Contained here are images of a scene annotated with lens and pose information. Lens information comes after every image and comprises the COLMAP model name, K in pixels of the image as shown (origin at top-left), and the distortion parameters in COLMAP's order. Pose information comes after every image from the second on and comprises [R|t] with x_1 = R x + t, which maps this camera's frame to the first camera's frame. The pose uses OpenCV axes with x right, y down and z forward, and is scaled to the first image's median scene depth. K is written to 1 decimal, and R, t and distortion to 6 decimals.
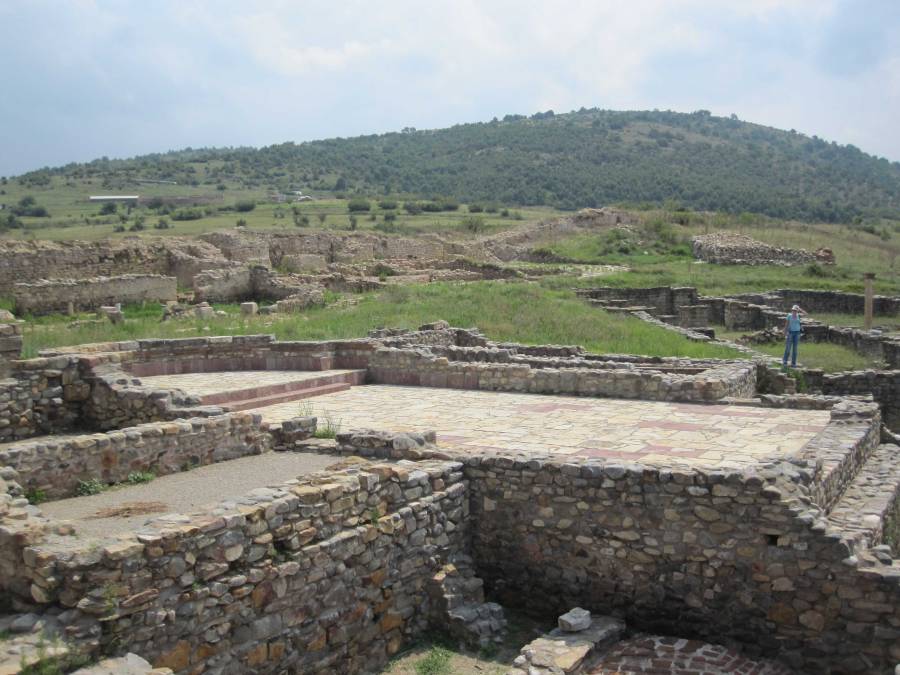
lens RADIAL K [[981.3, 0, 450.0], [0, 981.3, 337.5], [0, 0, 1]] dist [-0.123000, 0.038062]
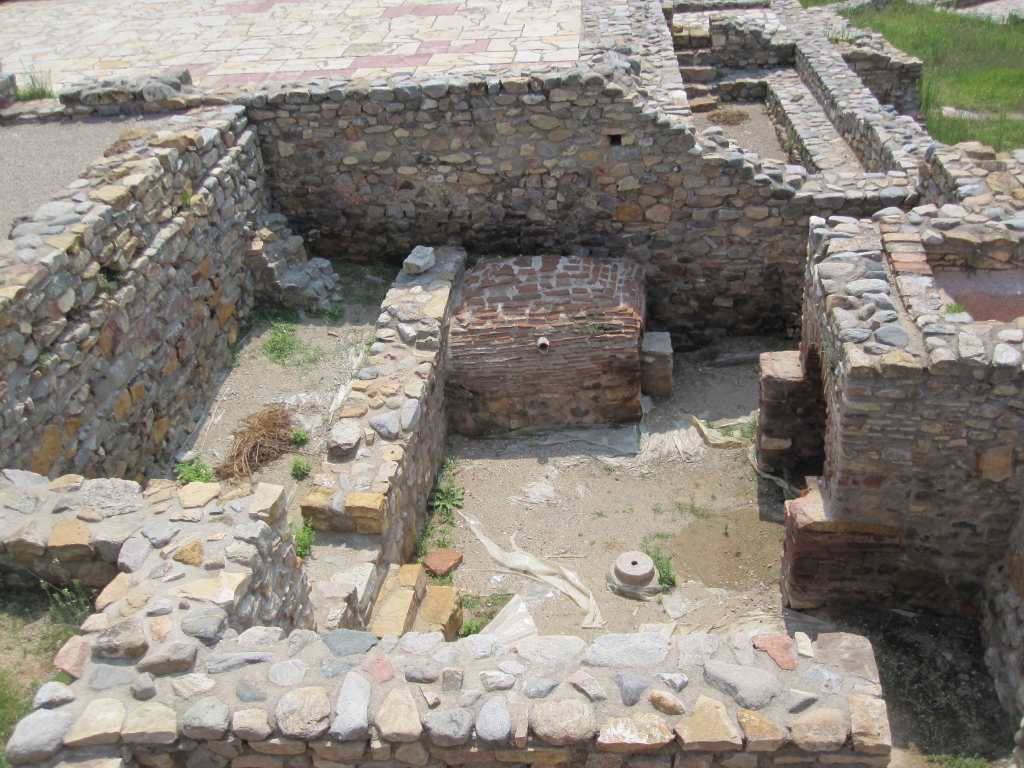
lens RADIAL K [[1003.5, 0, 512.0], [0, 1003.5, 384.0], [0, 0, 1]] dist [-0.096777, 0.072517]
pose [[0.892035, -0.275671, 0.358160, -0.169389], [0.075884, 0.872551, 0.482593, -0.060503], [-0.445550, -0.403311, 0.799266, 0.150761]]
